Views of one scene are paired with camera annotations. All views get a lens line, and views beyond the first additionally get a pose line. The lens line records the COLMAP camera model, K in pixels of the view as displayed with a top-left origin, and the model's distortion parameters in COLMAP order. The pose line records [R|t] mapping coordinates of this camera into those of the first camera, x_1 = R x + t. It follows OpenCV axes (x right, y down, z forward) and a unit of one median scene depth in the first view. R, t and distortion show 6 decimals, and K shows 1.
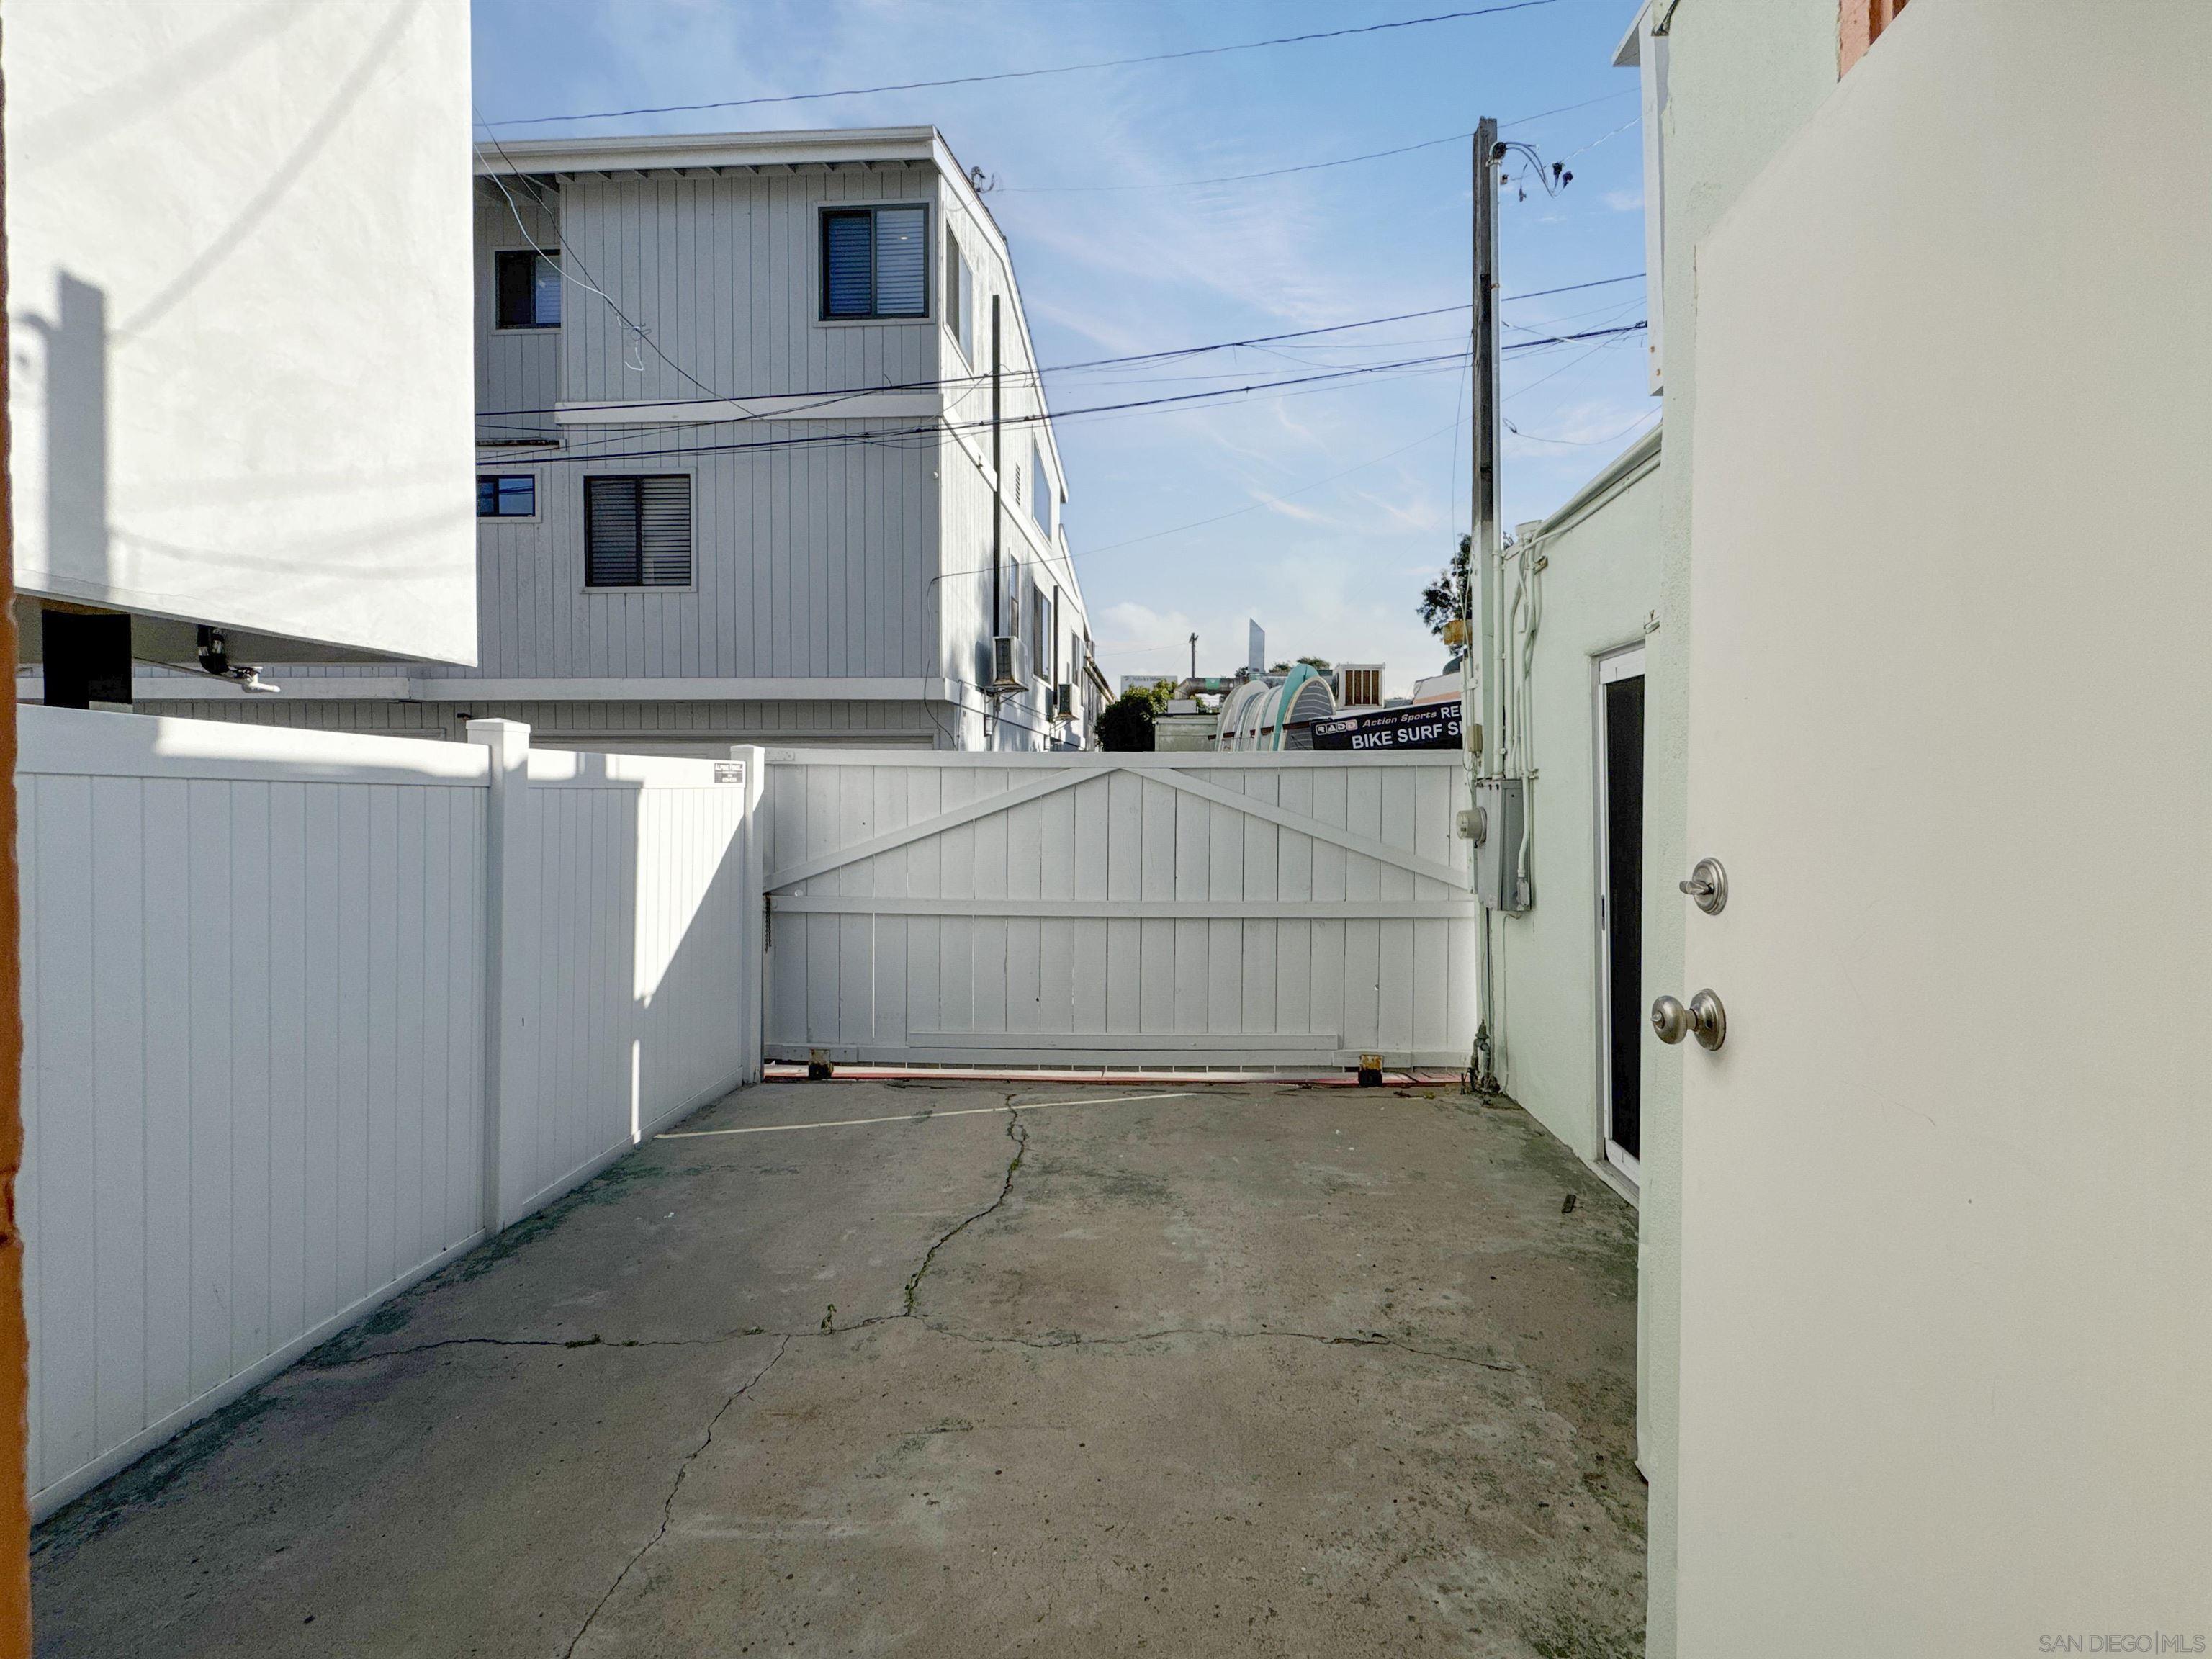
lens RADIAL K [[926.0, 0, 1111.4], [0, 926.0, 804.1], [0, 0, 1]] dist [-0.003038, -0.000256]
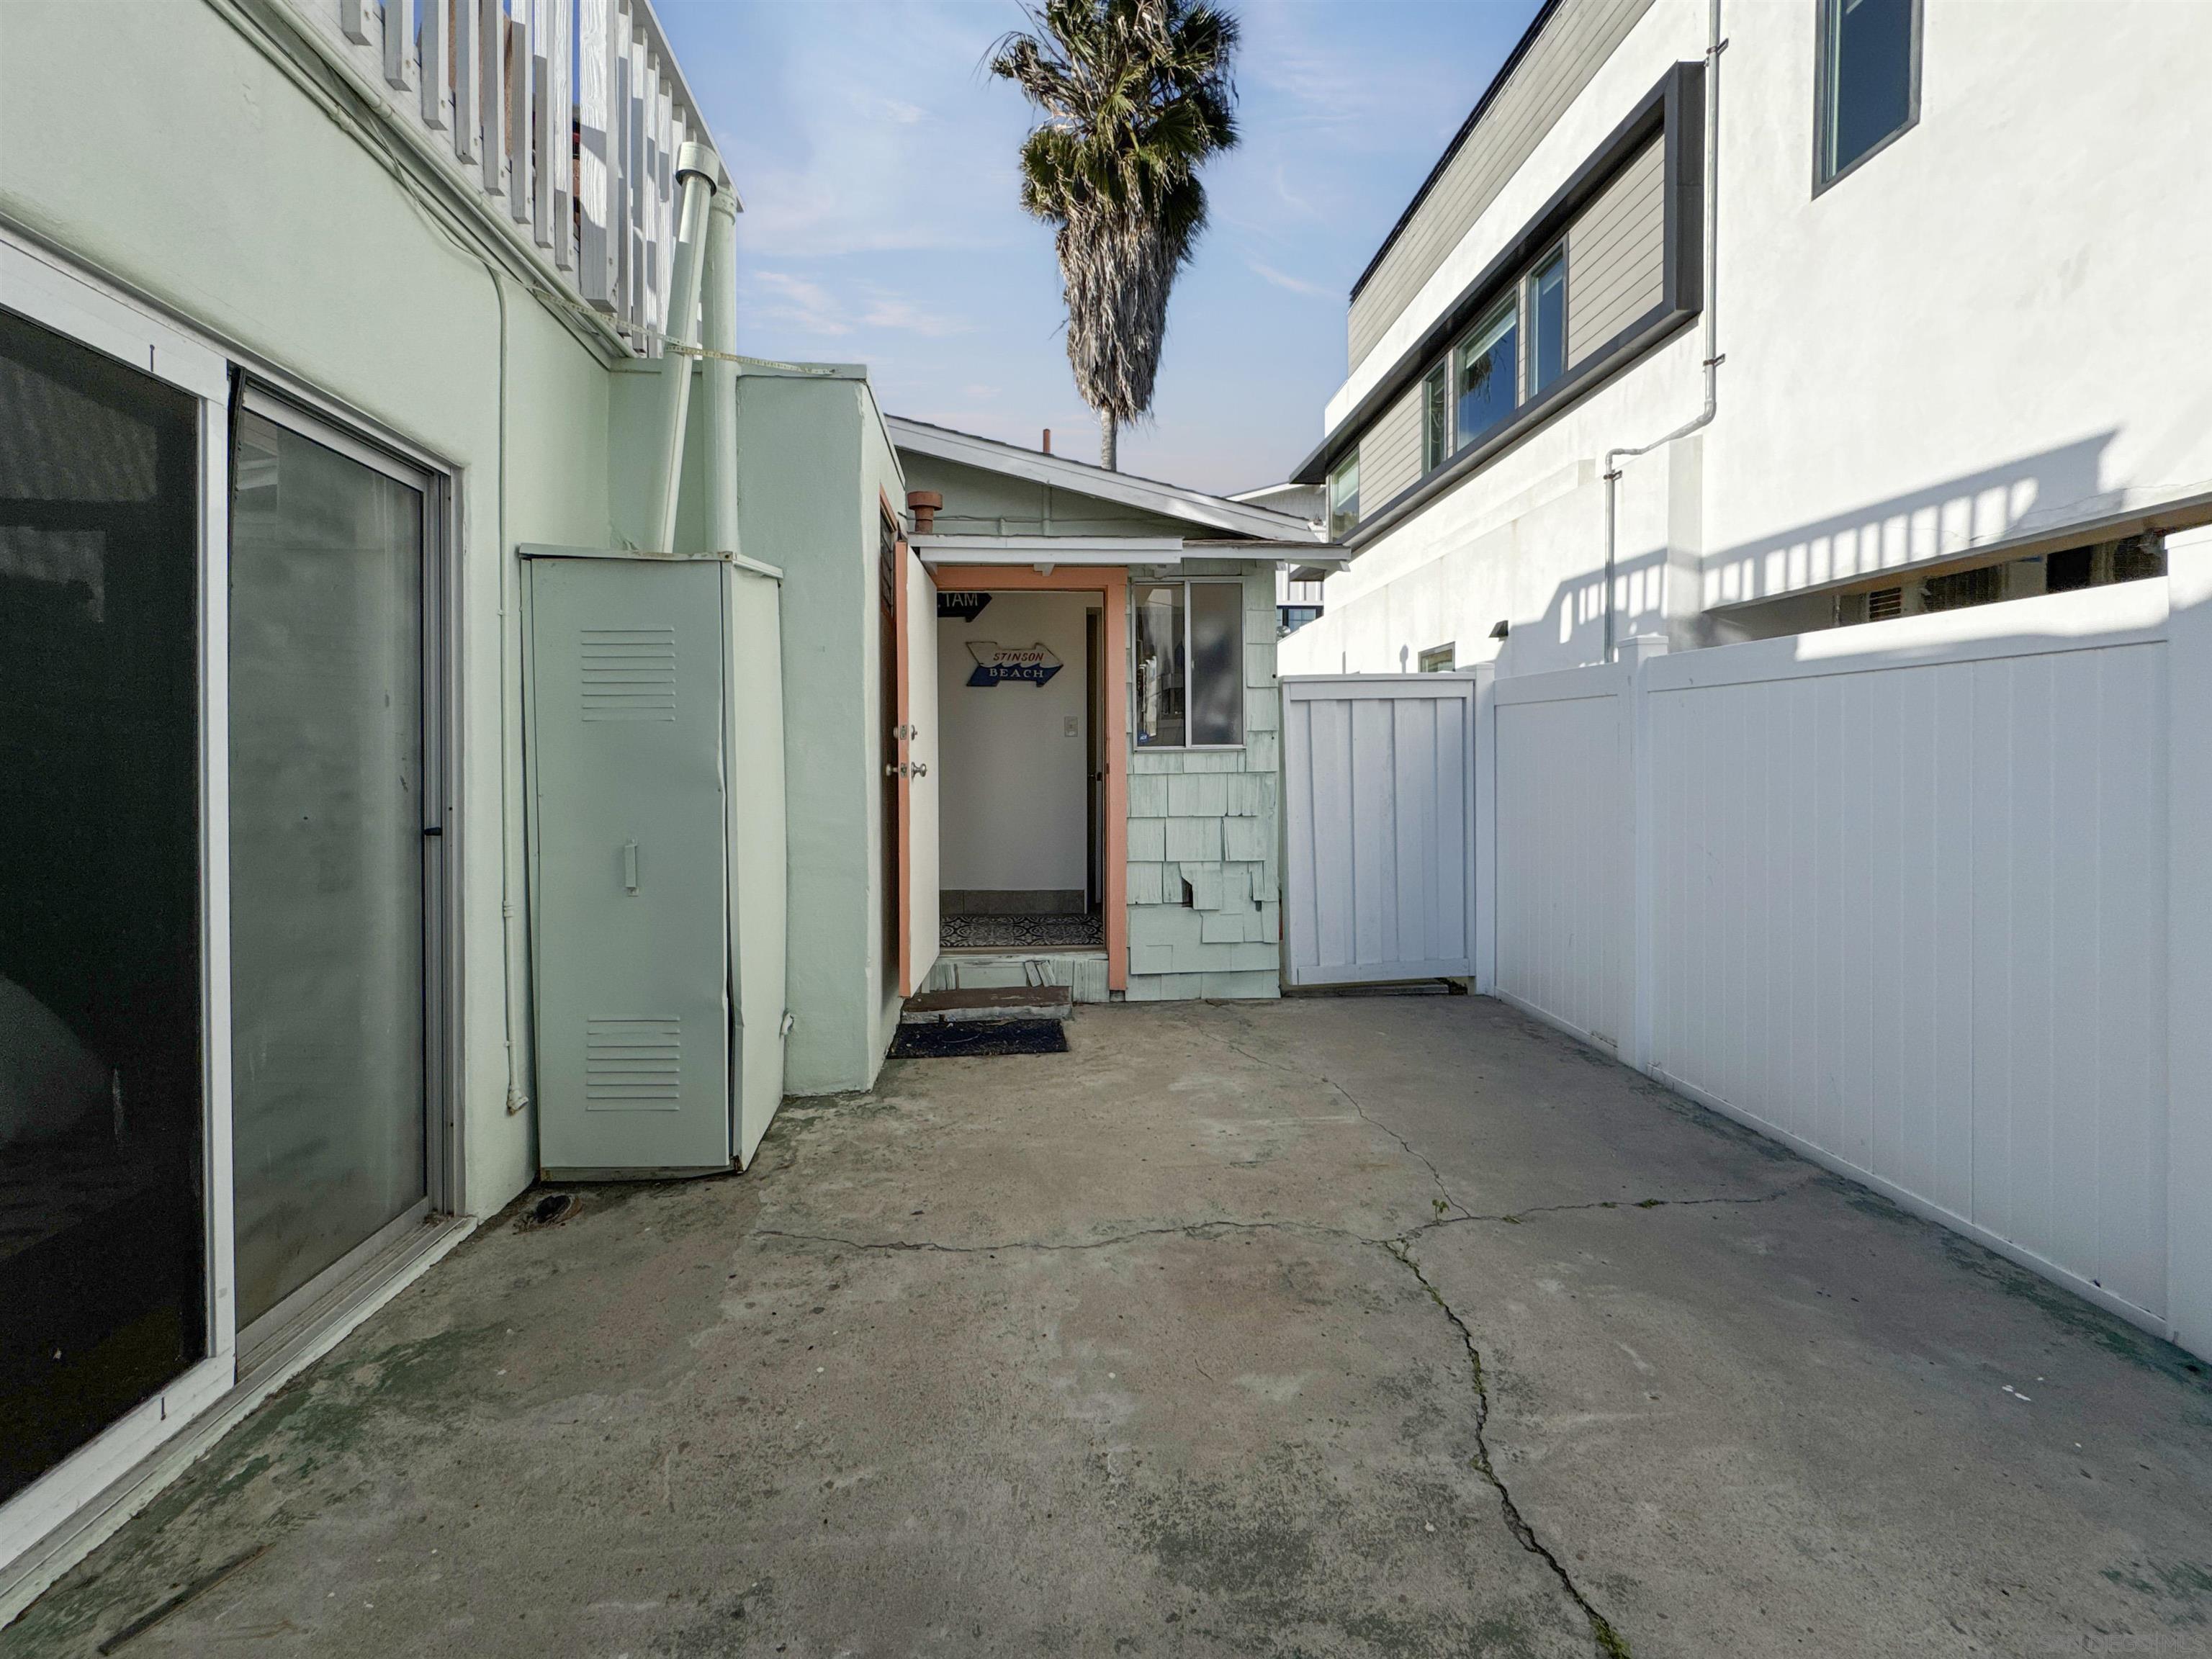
lens RADIAL K [[926.0, 0, 1111.4], [0, 926.0, 804.1], [0, 0, 1]] dist [-0.003038, -0.000256]
pose [[-0.984974, 0.011260, -0.172336, 0.184246], [0.002902, 0.998810, 0.048676, 0.071893], [0.172680, 0.047445, -0.983835, 1.726526]]
